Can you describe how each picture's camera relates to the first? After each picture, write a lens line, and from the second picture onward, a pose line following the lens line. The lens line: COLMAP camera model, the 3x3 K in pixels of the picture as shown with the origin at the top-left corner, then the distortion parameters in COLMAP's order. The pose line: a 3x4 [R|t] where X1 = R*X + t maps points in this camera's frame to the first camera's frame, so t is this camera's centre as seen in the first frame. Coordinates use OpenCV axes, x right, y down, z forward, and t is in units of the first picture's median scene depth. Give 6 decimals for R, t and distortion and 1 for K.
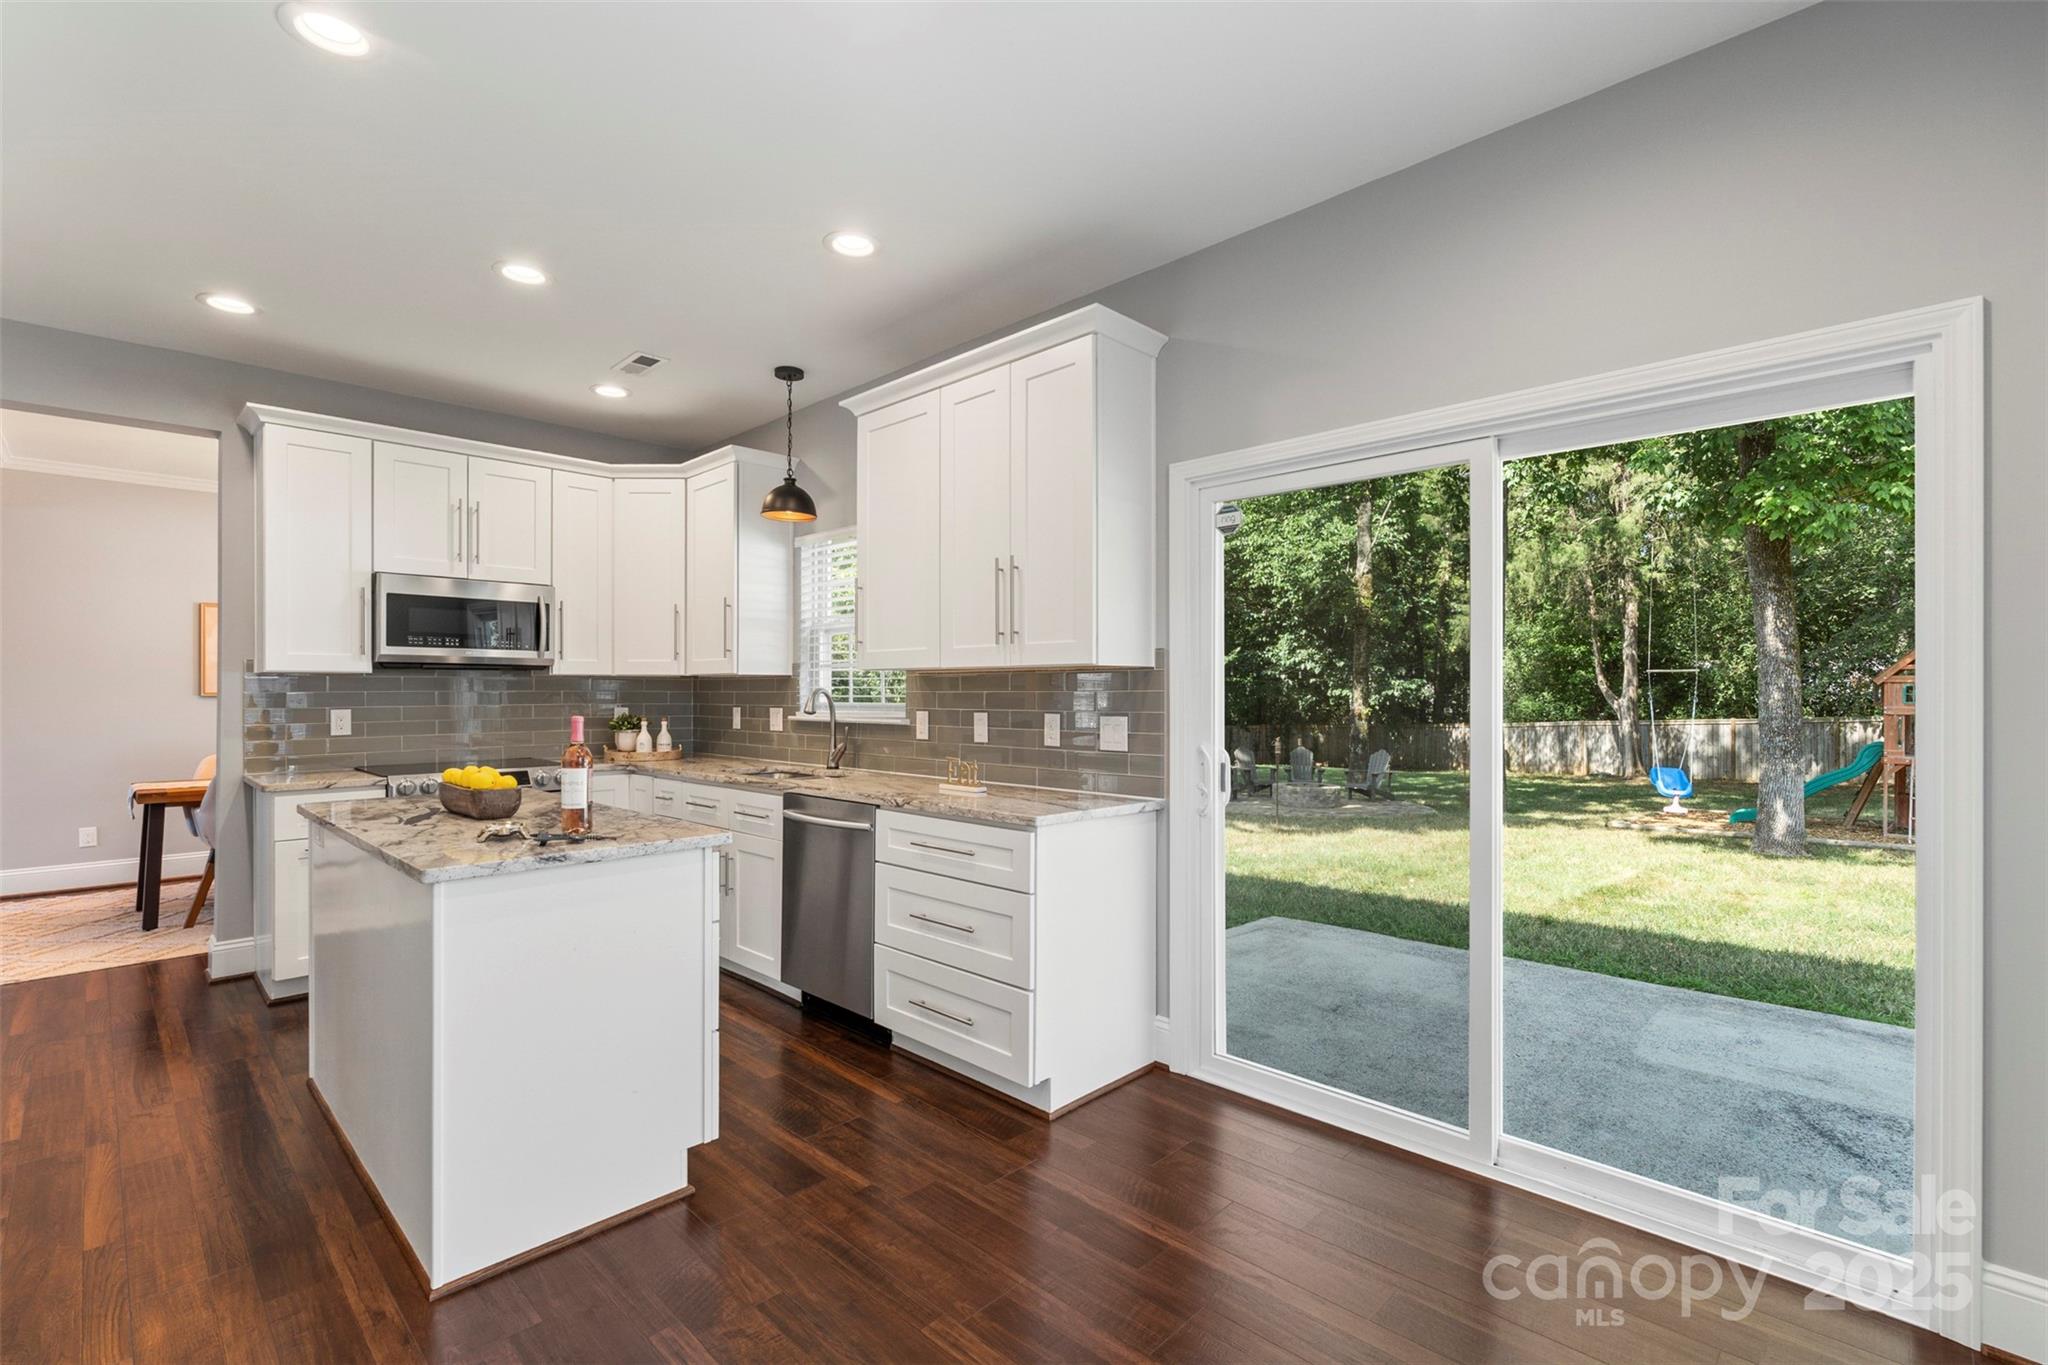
lens RADIAL K [[918.7, 0, 1029.1], [0, 918.7, 690.7], [0, 0, 1]] dist [-0.001721, 0.000293]
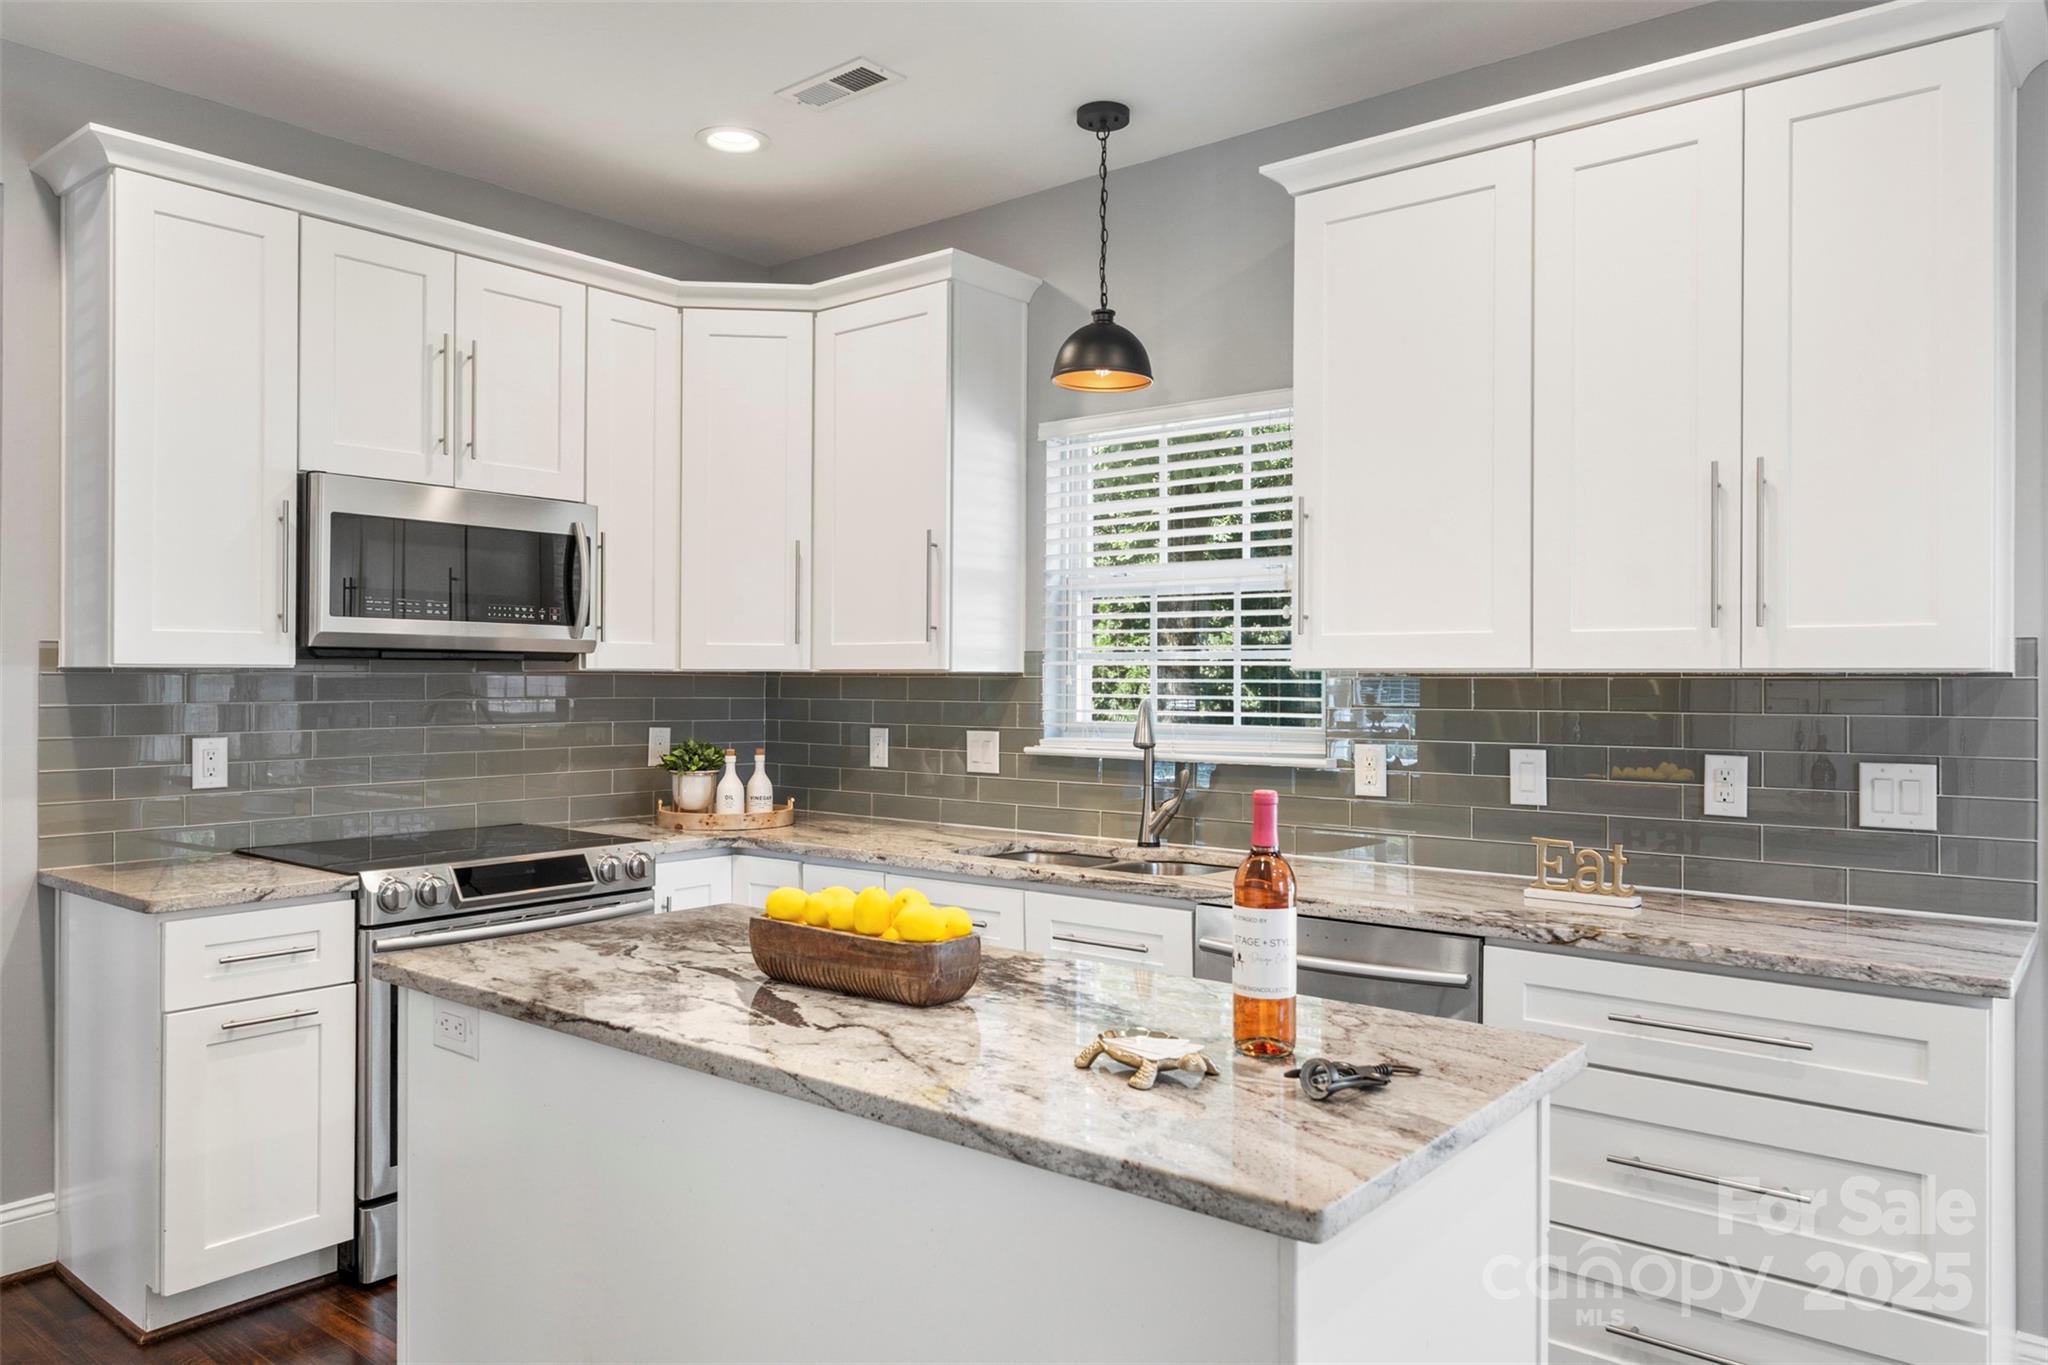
lens RADIAL K [[1398.6, 0, 1025.9], [0, 1398.6, 679.2], [0, 0, 1]] dist [-0.002804, 0.000829]
pose [[0.995970, 0.004067, 0.089592, -0.398278], [-0.004138, 0.999991, 0.000612, -0.015991], [-0.089589, -0.000980, 0.995978, 0.195884]]
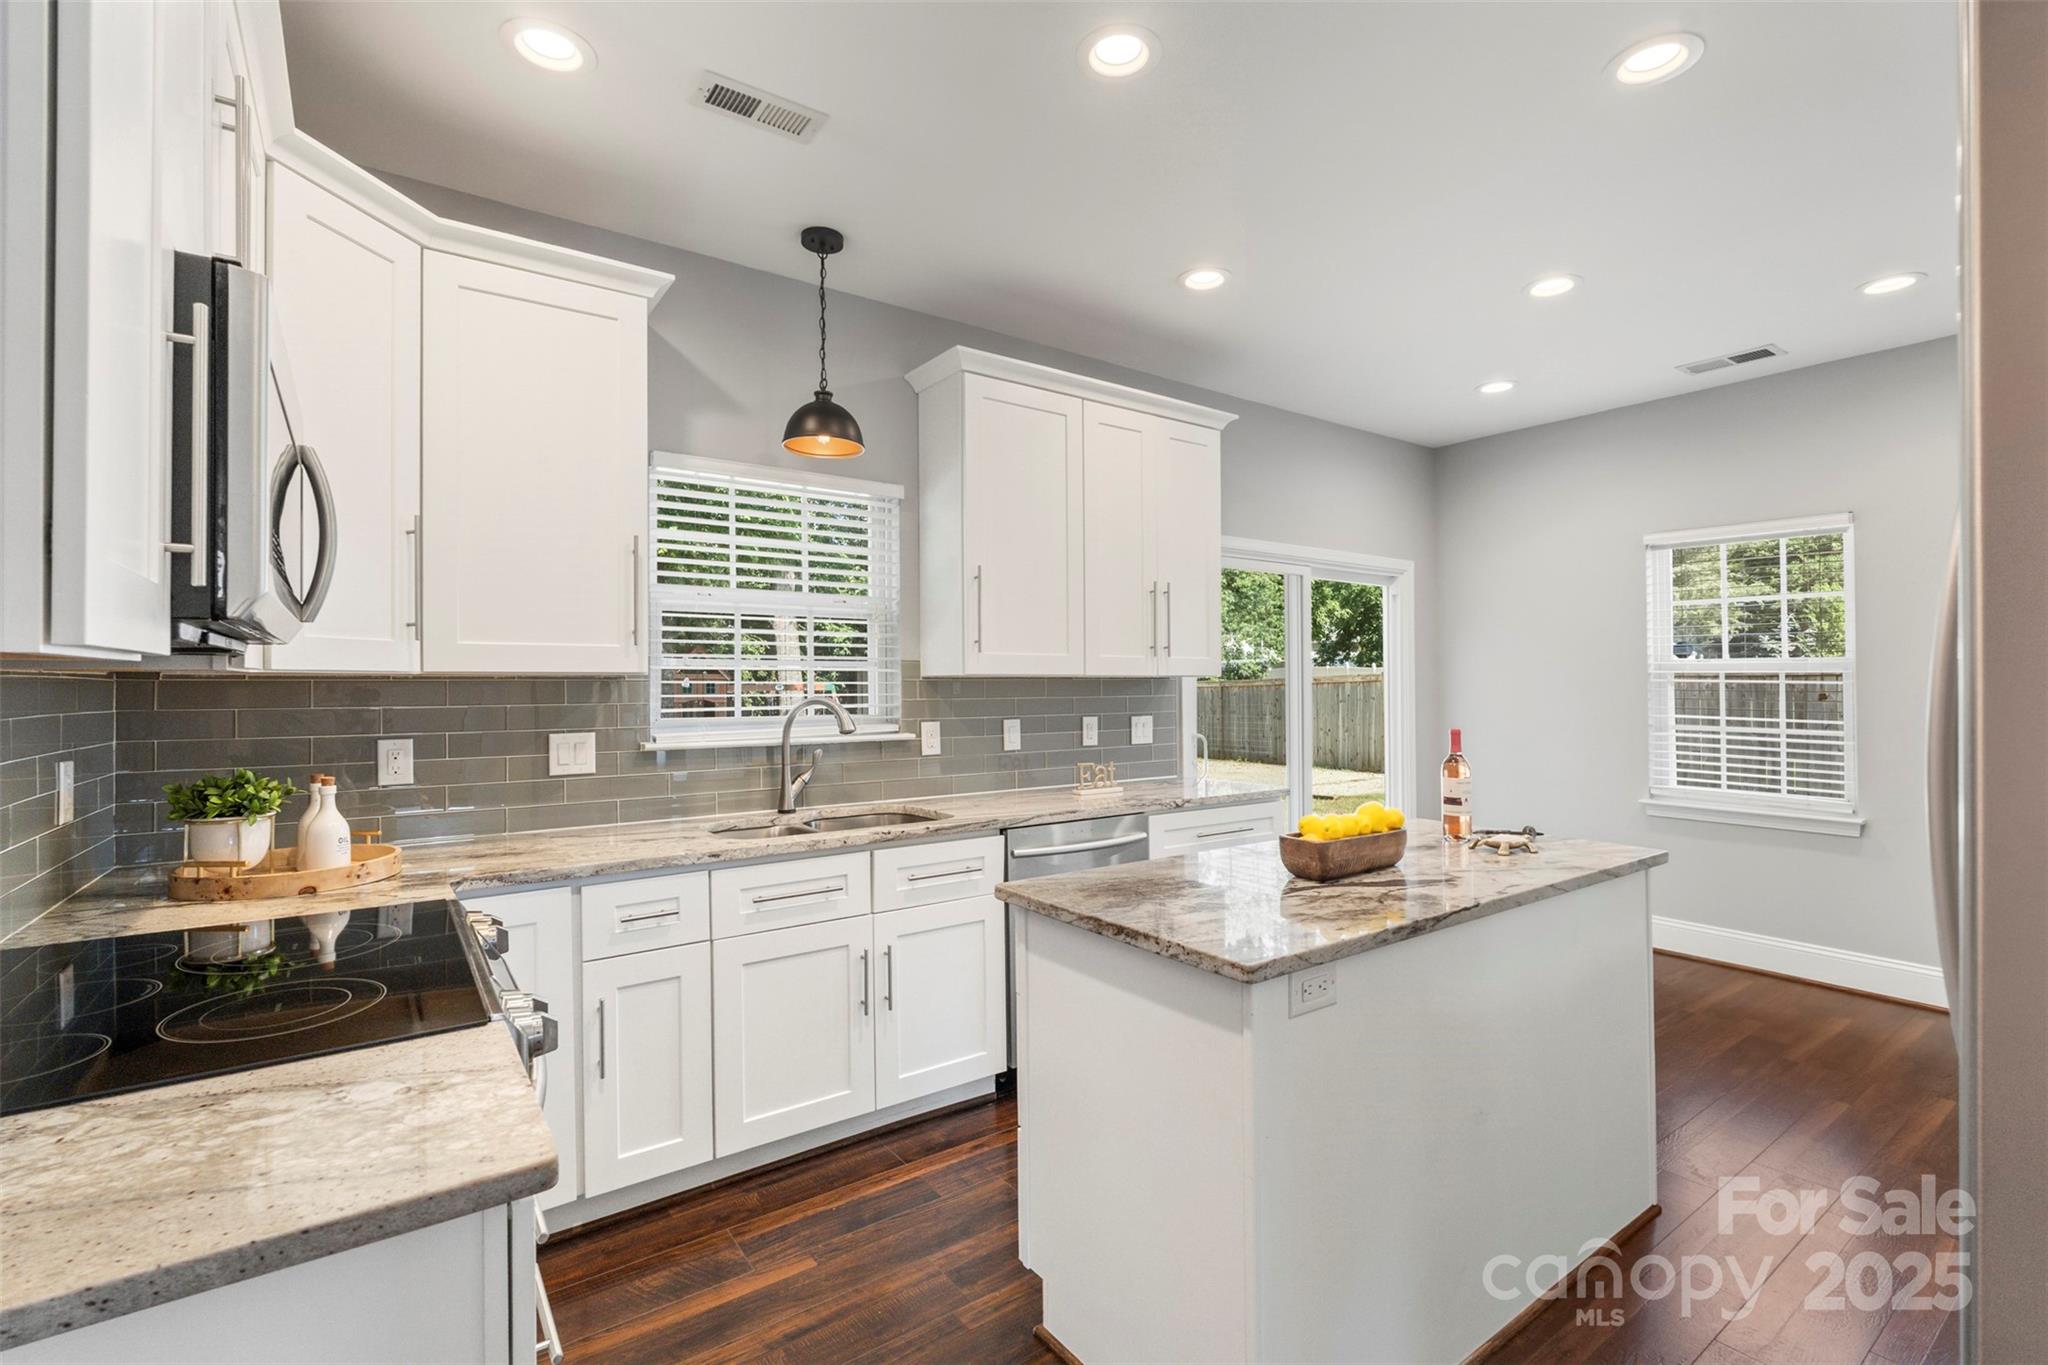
lens RADIAL K [[912.4, 0, 1025.4], [0, 912.4, 675.1], [0, 0, 1]] dist [-0.001763, -0.000197]
pose [[0.172285, 0.008754, 0.985008, -0.951516], [0.001543, 0.999957, -0.009156, -0.013750], [-0.985046, 0.003097, 0.172264, 0.774569]]
